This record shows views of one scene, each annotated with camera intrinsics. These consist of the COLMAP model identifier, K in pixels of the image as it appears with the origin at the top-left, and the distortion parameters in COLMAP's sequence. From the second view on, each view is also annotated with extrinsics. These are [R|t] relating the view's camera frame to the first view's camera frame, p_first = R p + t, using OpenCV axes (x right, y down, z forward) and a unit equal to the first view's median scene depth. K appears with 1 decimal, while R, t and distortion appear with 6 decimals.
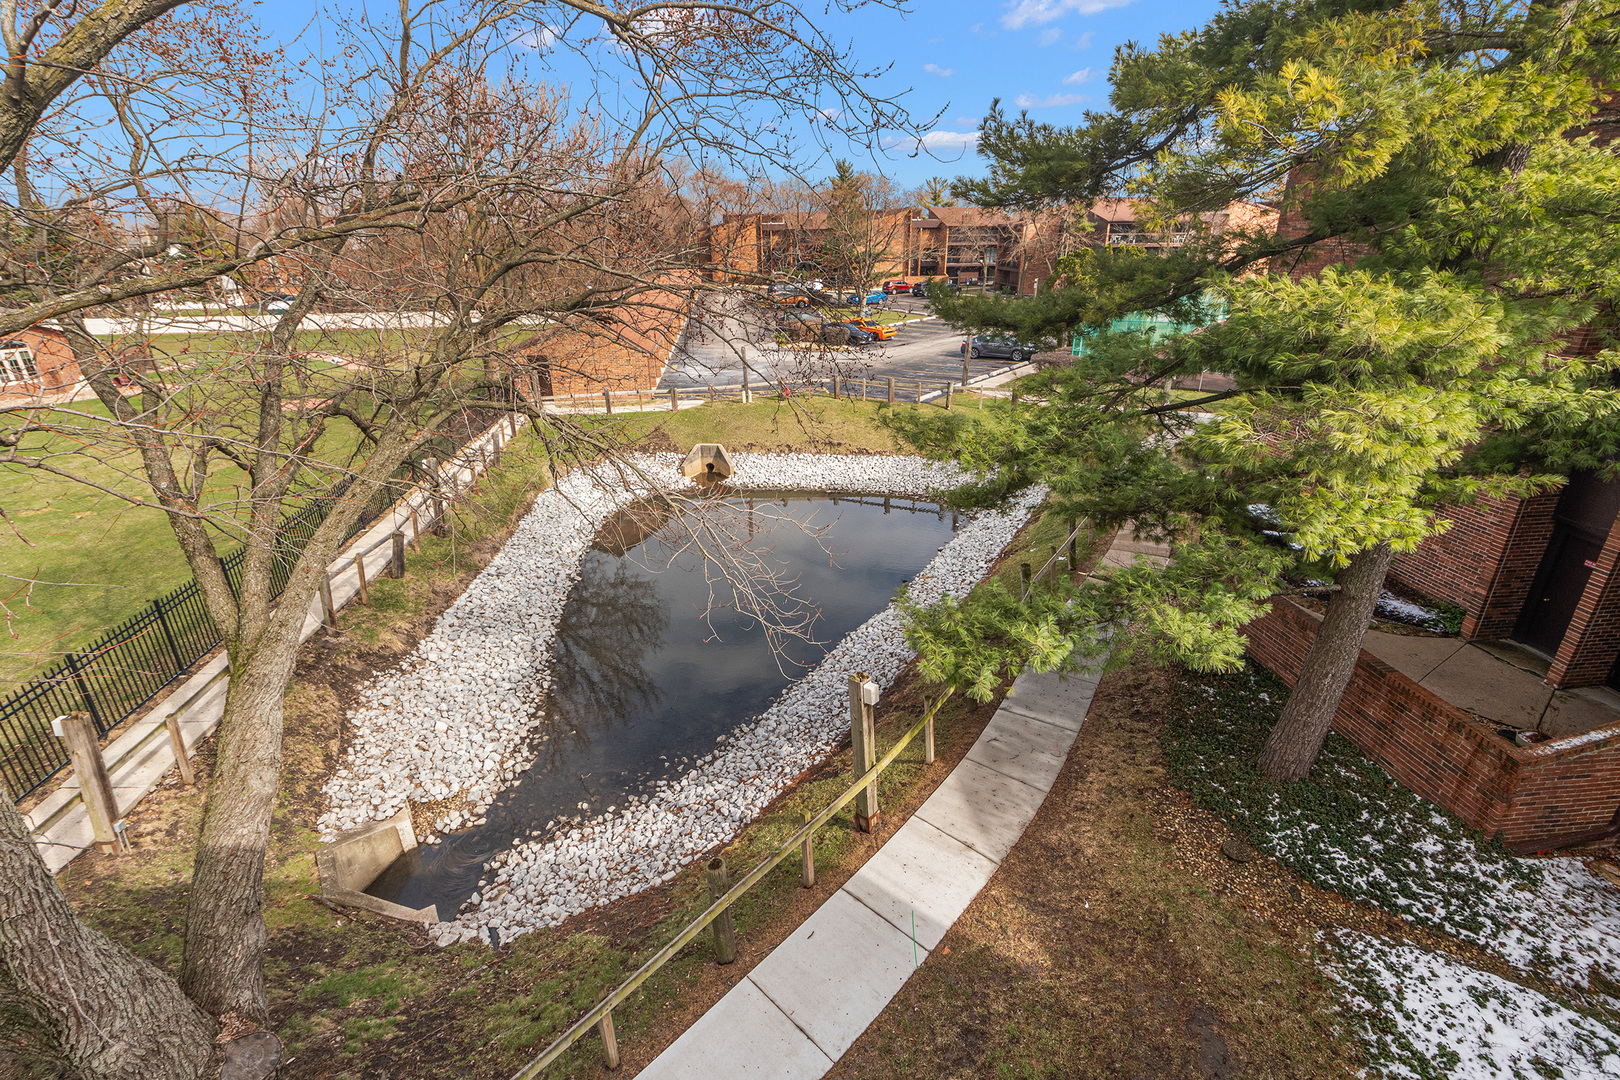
lens RADIAL K [[742.3, 0, 809.5], [0, 742.3, 543.1], [0, 0, 1]] dist [-0.003516, -0.000438]
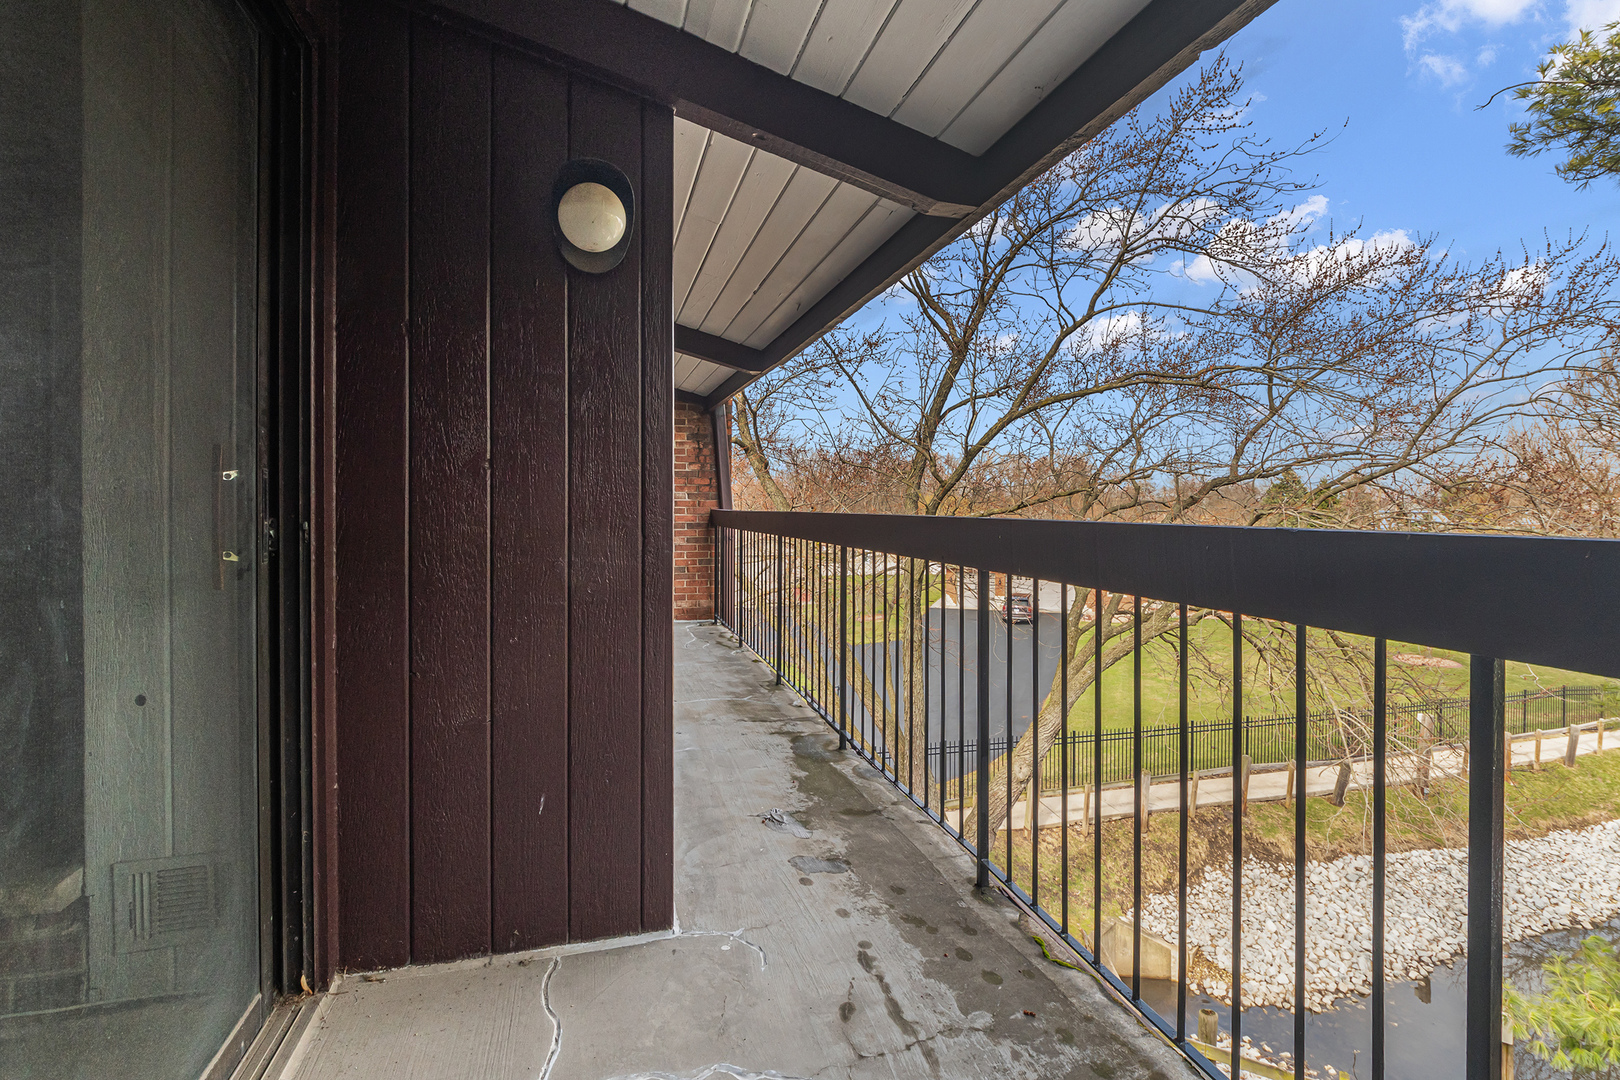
lens RADIAL K [[742.3, 0, 809.5], [0, 742.3, 543.1], [0, 0, 1]] dist [-0.003516, -0.000438]
pose [[0.175047, 0.060021, -0.982729, 0.762452], [-0.388295, 0.921445, -0.012886, 0.016352], [0.904757, 0.383845, 0.184602, -0.030372]]
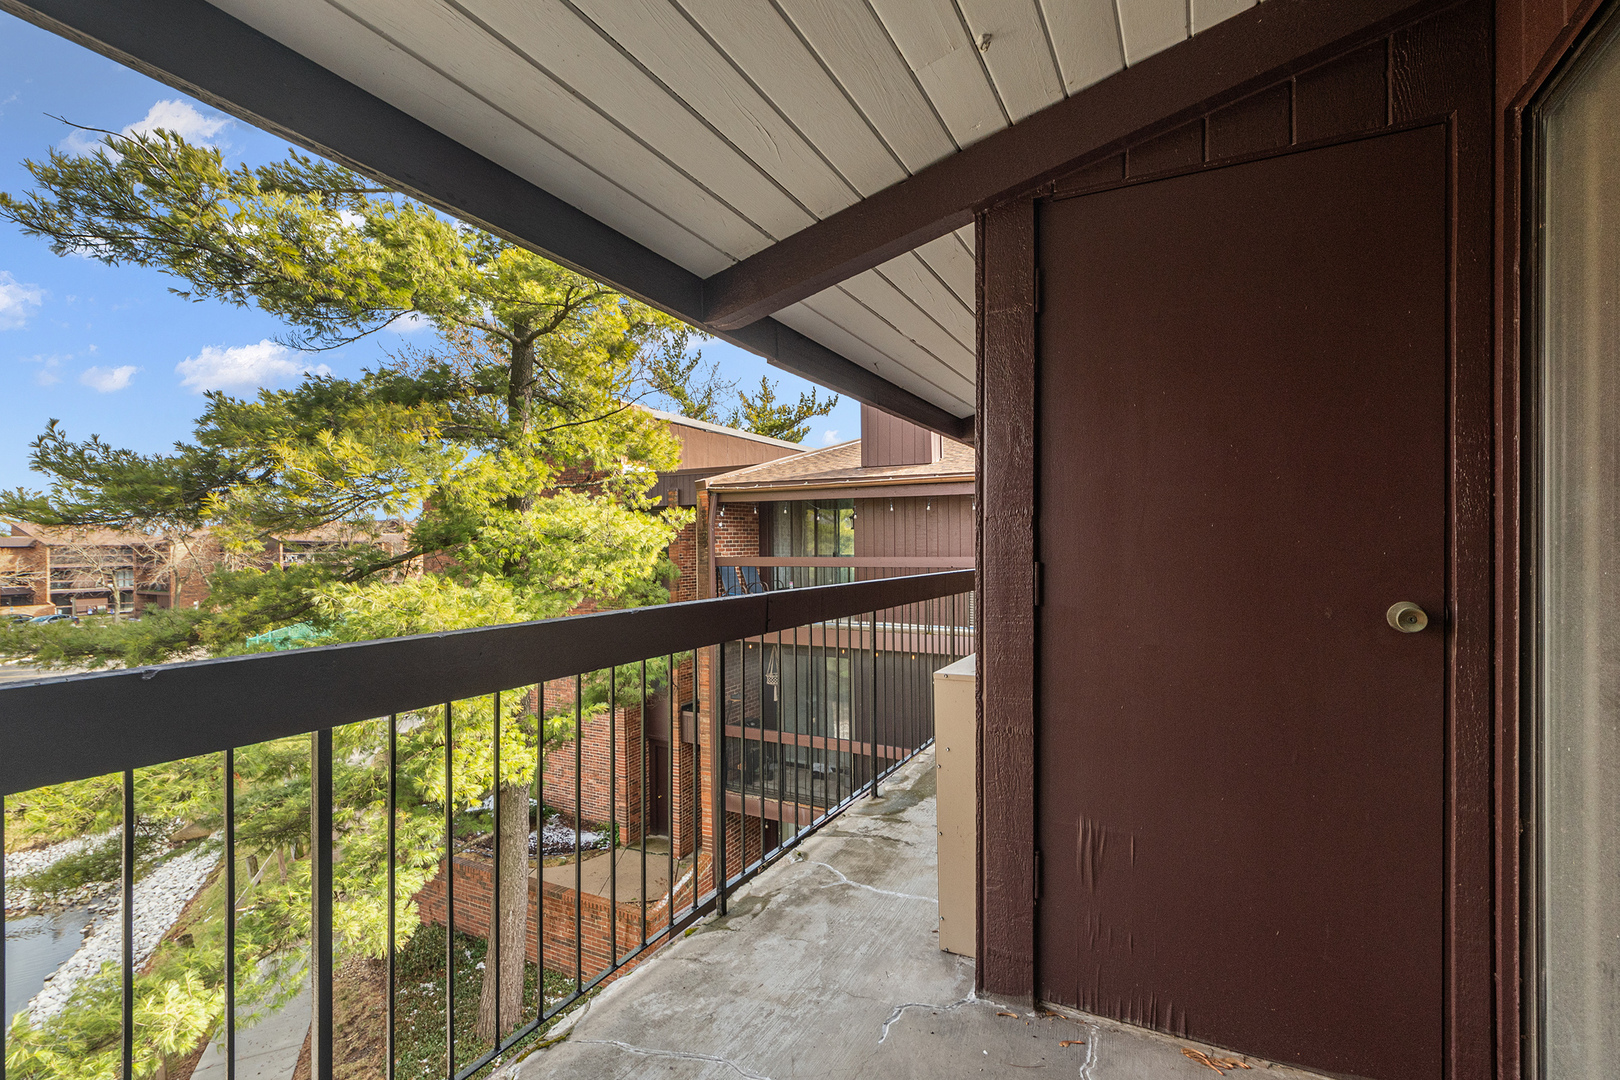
lens RADIAL K [[742.3, 0, 809.5], [0, 742.3, 543.1], [0, 0, 1]] dist [-0.003516, -0.000438]
pose [[0.570360, 0.005385, 0.821377, 0.030730], [0.320900, 0.919047, -0.228857, 0.059833], [-0.756117, 0.394110, 0.522460, -0.139226]]
